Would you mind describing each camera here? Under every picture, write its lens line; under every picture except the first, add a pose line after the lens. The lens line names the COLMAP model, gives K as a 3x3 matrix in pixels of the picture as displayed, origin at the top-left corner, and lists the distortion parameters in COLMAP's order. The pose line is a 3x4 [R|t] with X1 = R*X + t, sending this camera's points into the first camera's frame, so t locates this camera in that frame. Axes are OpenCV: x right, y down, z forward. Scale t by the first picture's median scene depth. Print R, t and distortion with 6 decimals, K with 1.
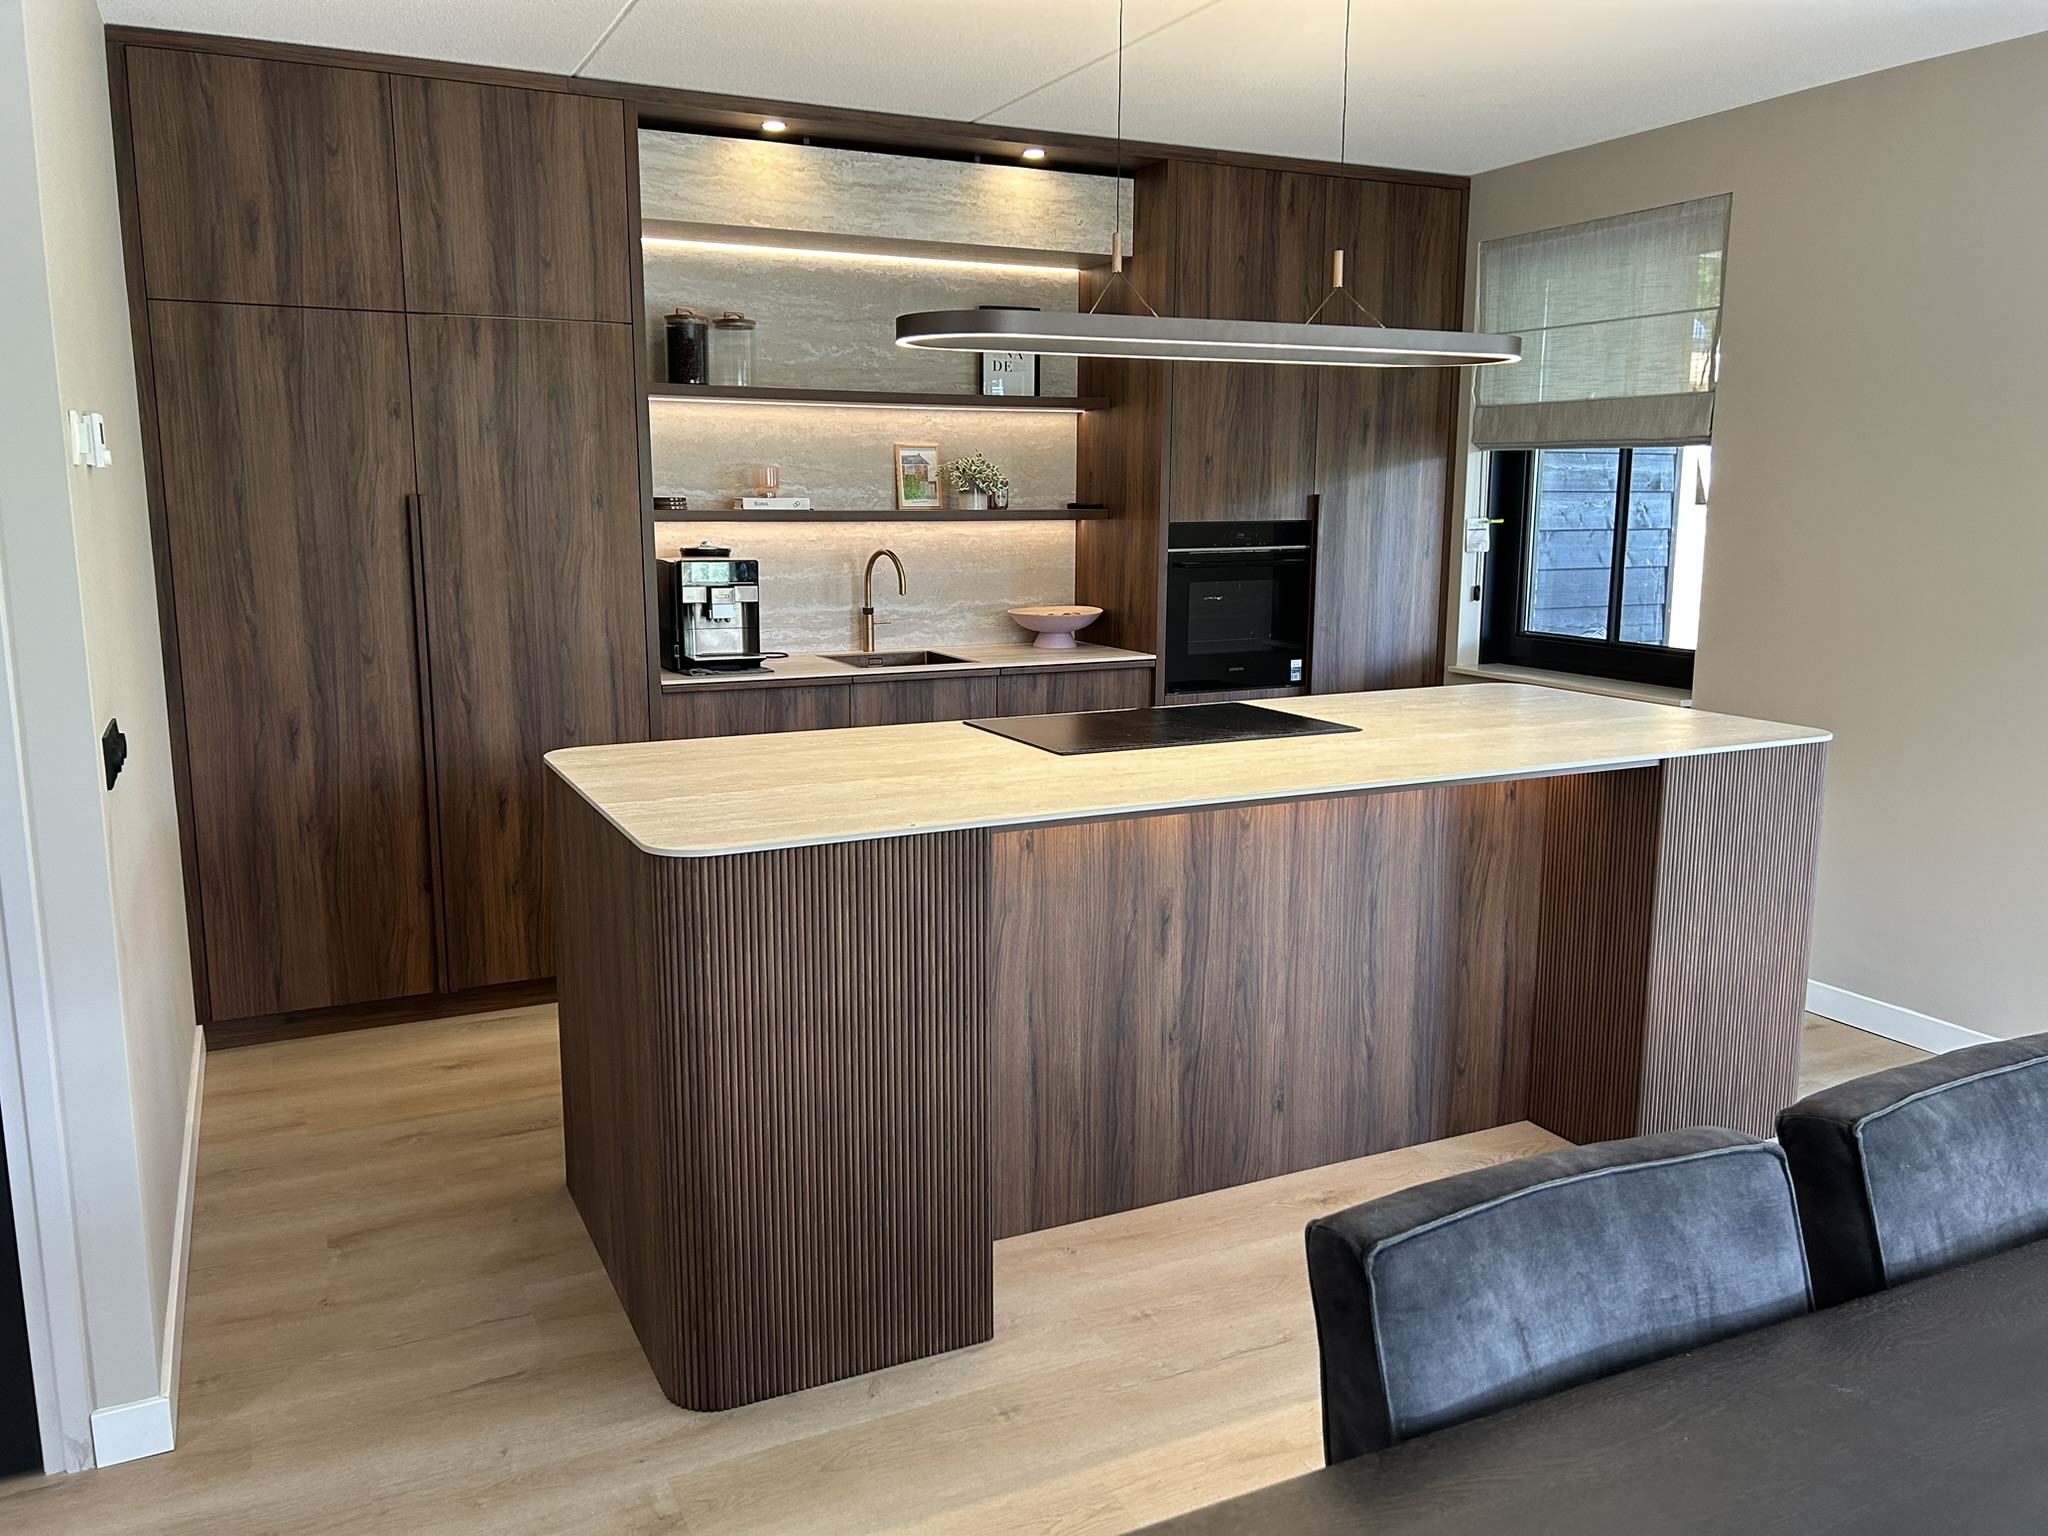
lens RADIAL K [[1544.1, 0, 990.3], [0, 1544.1, 752.6], [0, 0, 1]] dist [0.060106, -0.068003]
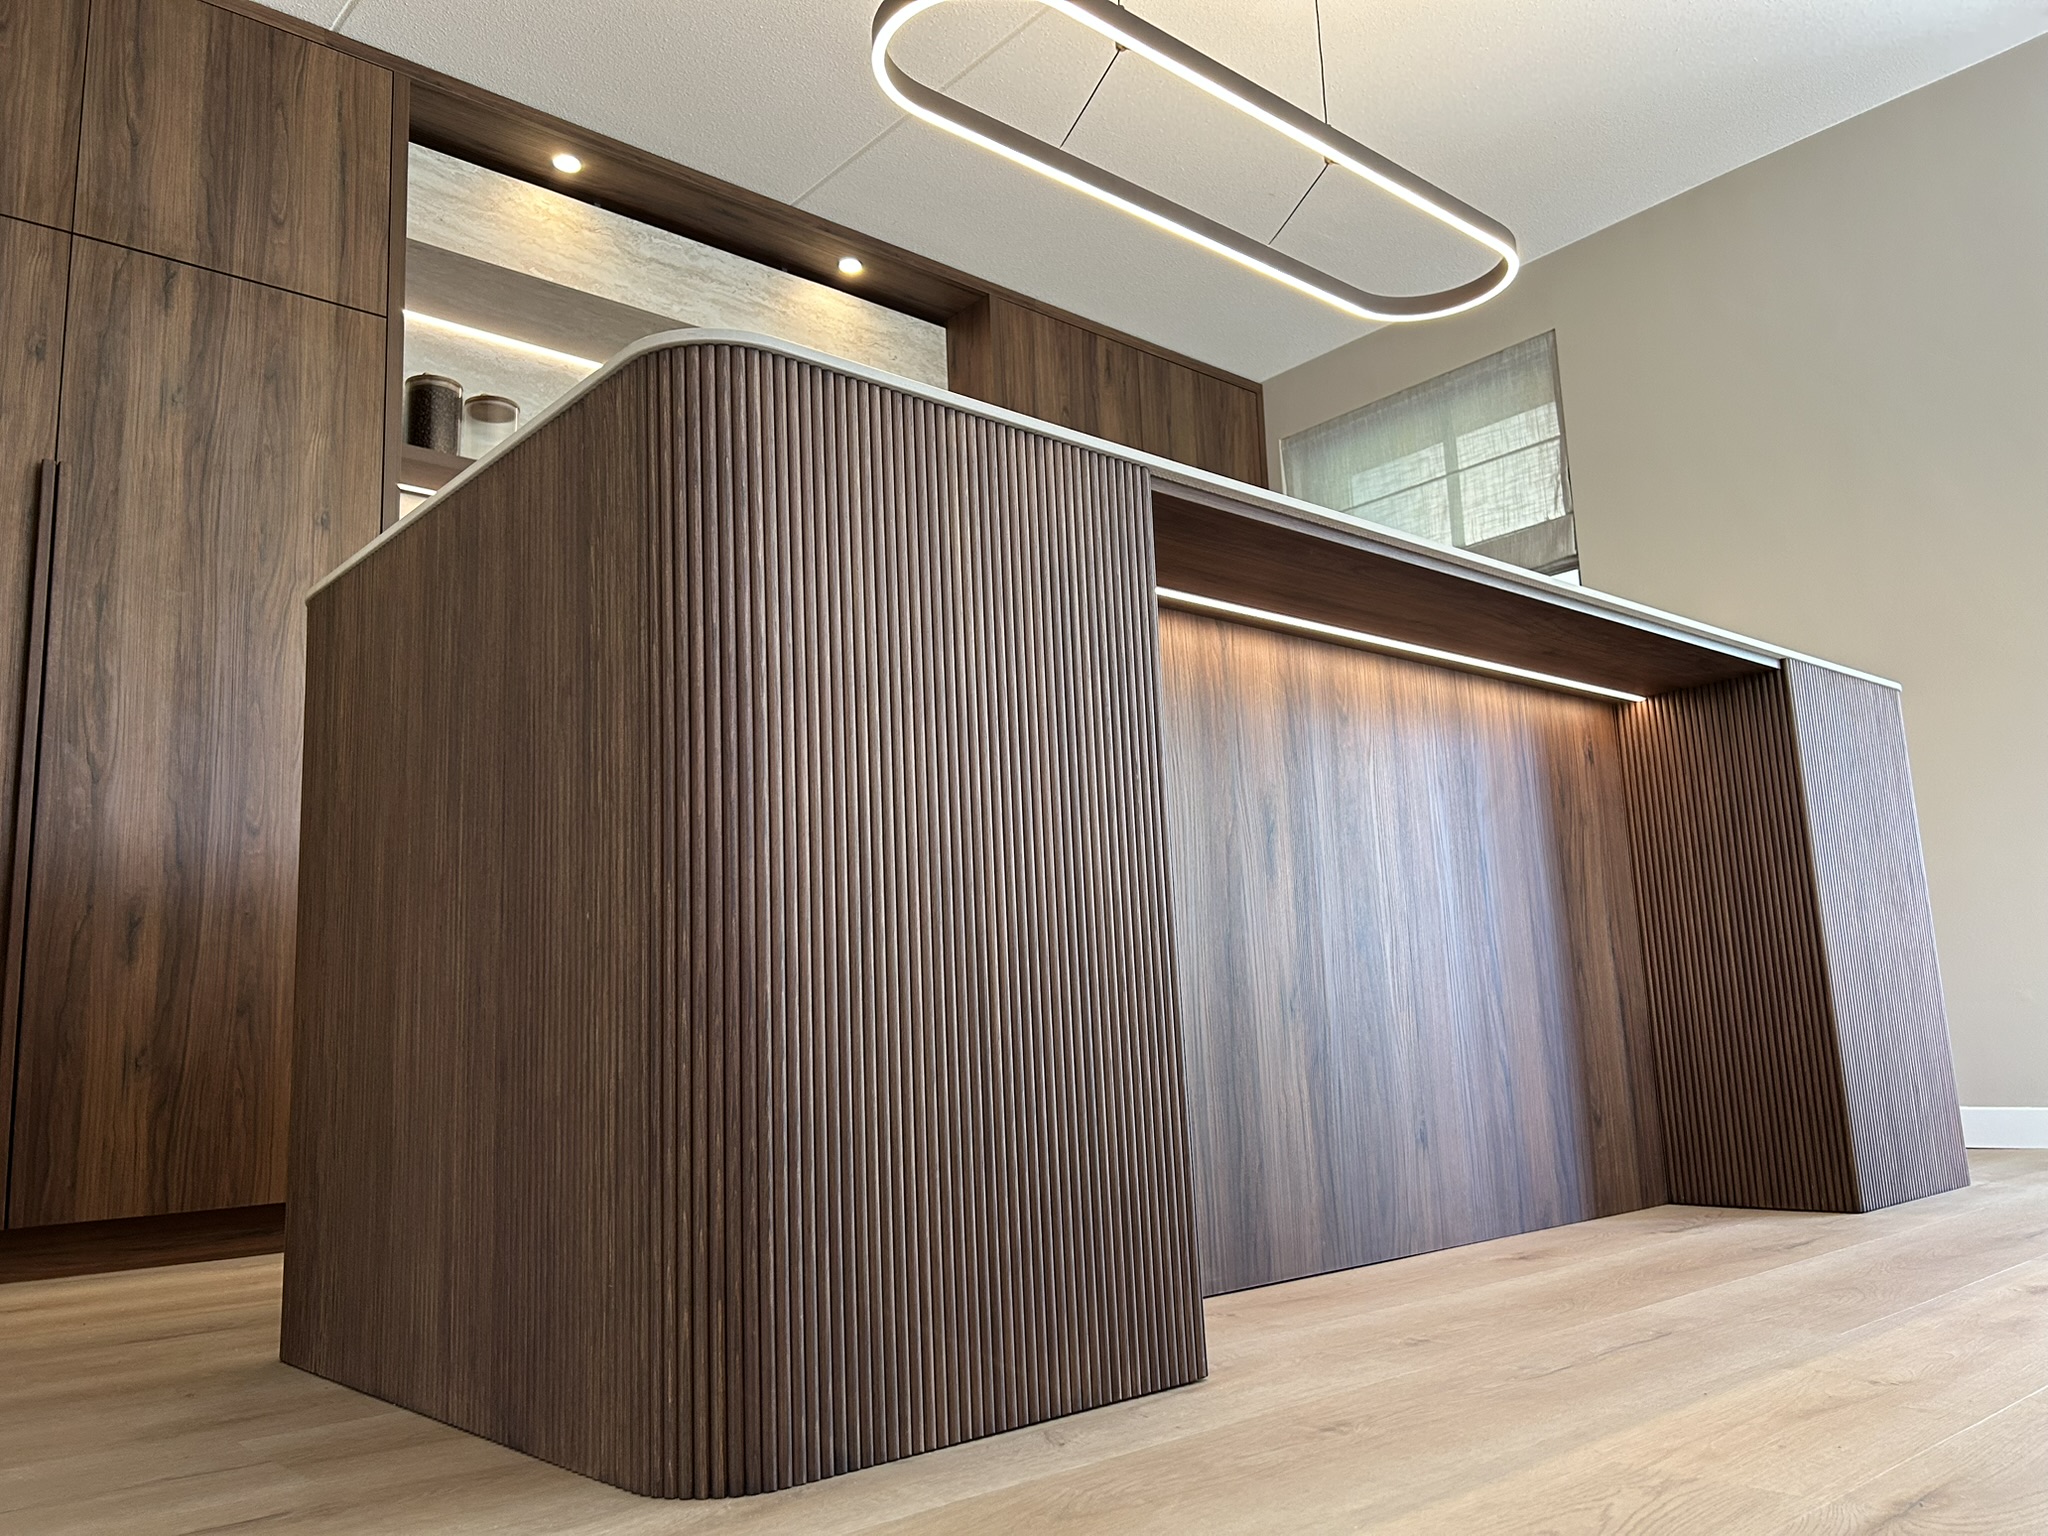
lens RADIAL K [[1553.7, 0, 1024.0], [0, 1553.7, 768.0], [0, 0, 1]] dist [0.046496, -0.047953]
pose [[0.962023, 0.007018, 0.272879, -0.140707], [0.087440, 0.939071, -0.332416, 0.233742], [-0.258586, 0.343652, 0.902794, 0.296188]]
